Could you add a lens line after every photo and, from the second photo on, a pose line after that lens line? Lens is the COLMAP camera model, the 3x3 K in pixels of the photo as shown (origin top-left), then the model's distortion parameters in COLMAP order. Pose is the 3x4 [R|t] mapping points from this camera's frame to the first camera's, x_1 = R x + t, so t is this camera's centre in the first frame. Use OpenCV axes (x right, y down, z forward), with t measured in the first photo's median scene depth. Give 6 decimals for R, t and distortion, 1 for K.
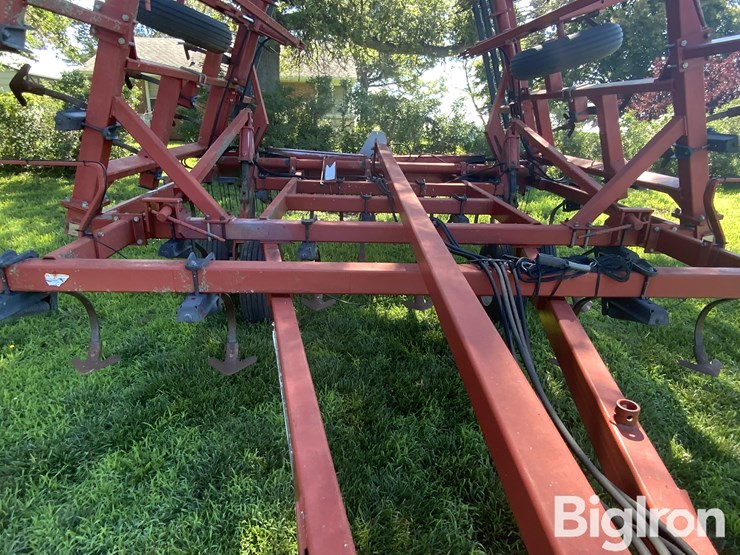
lens RADIAL K [[457.2, 0, 367.1], [0, 457.2, 294.9], [0, 0, 1]] dist [-0.003048, -0.005407]
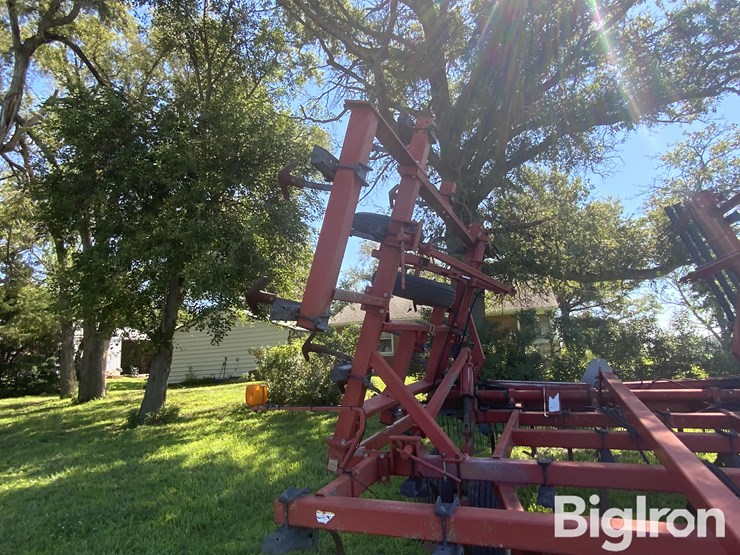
lens RADIAL K [[446.6, 0, 367.4], [0, 446.6, 277.1], [0, 0, 1]] dist [-0.007020, -0.003192]
pose [[0.907892, -0.132234, -0.397801, -0.032894], [-0.085301, 0.870816, -0.484152, -0.011436], [0.410433, 0.473490, 0.779327, -0.036901]]
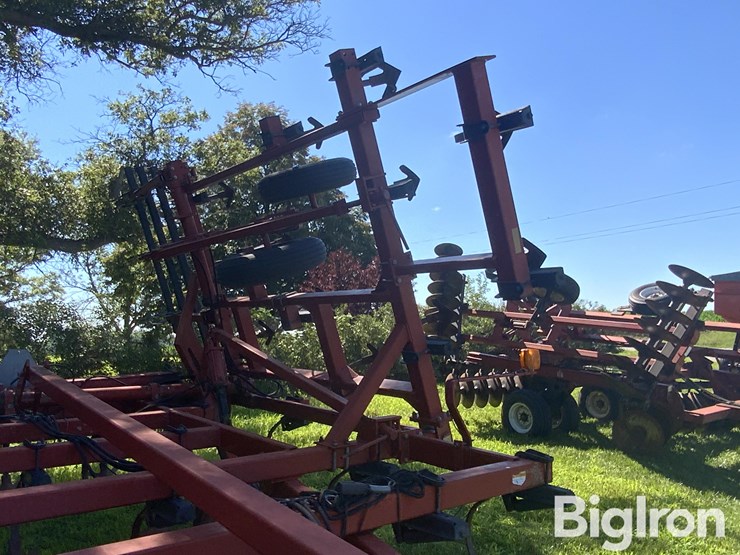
lens RADIAL K [[607.6, 0, 374.1], [0, 607.6, 280.8], [0, 0, 1]] dist [0.012799, -0.021834]
pose [[0.804665, 0.022193, 0.593314, -0.135976], [0.231479, 0.908498, -0.347919, -0.011624], [-0.546746, 0.417299, 0.725900, -0.006534]]
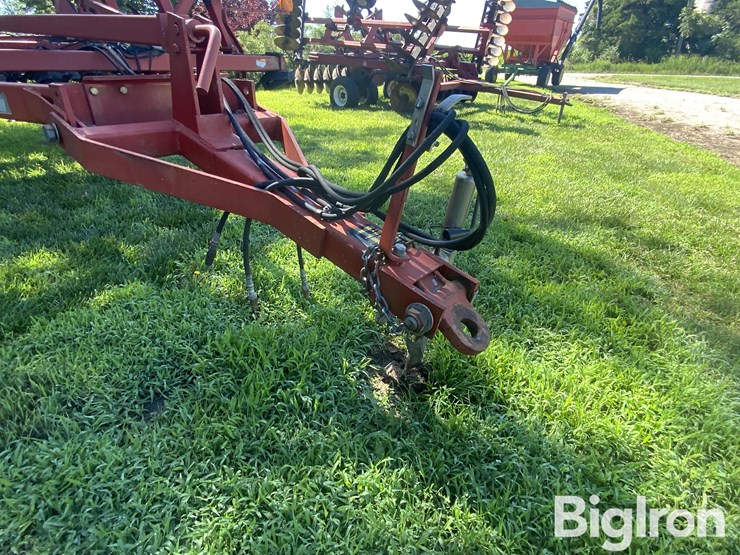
lens RADIAL K [[408.8, 0, 369.3], [0, 408.8, 273.3], [0, 0, 1]] dist [-0.007278, 0.000969]
pose [[0.668028, -0.358466, 0.652105, -0.140459], [0.278618, 0.933070, 0.227493, 0.333911], [-0.690008, 0.029716, 0.723192, -0.307789]]
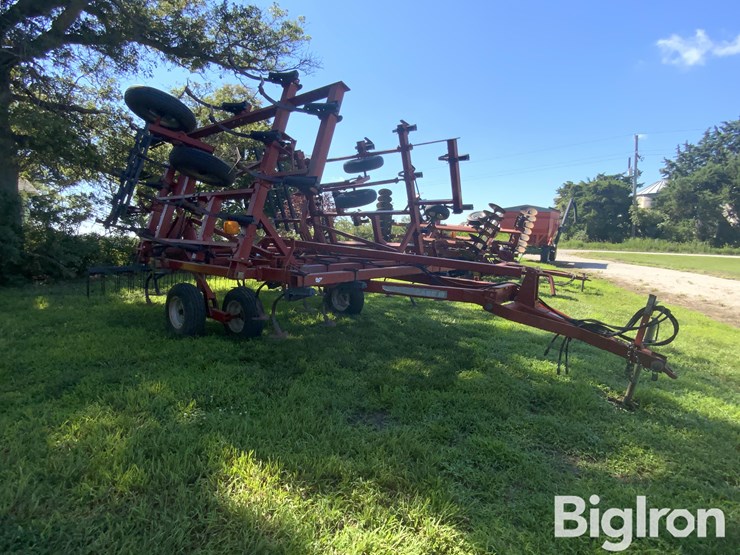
lens RADIAL K [[367.9, 0, 373.6], [0, 367.9, 281.6], [0, 0, 1]] dist [-0.006217, 0.000003]
pose [[0.679235, -0.100504, 0.727006, -1.046211], [0.263604, 0.957888, -0.113860, 0.167939], [-0.684947, 0.268979, 0.677125, -0.305623]]
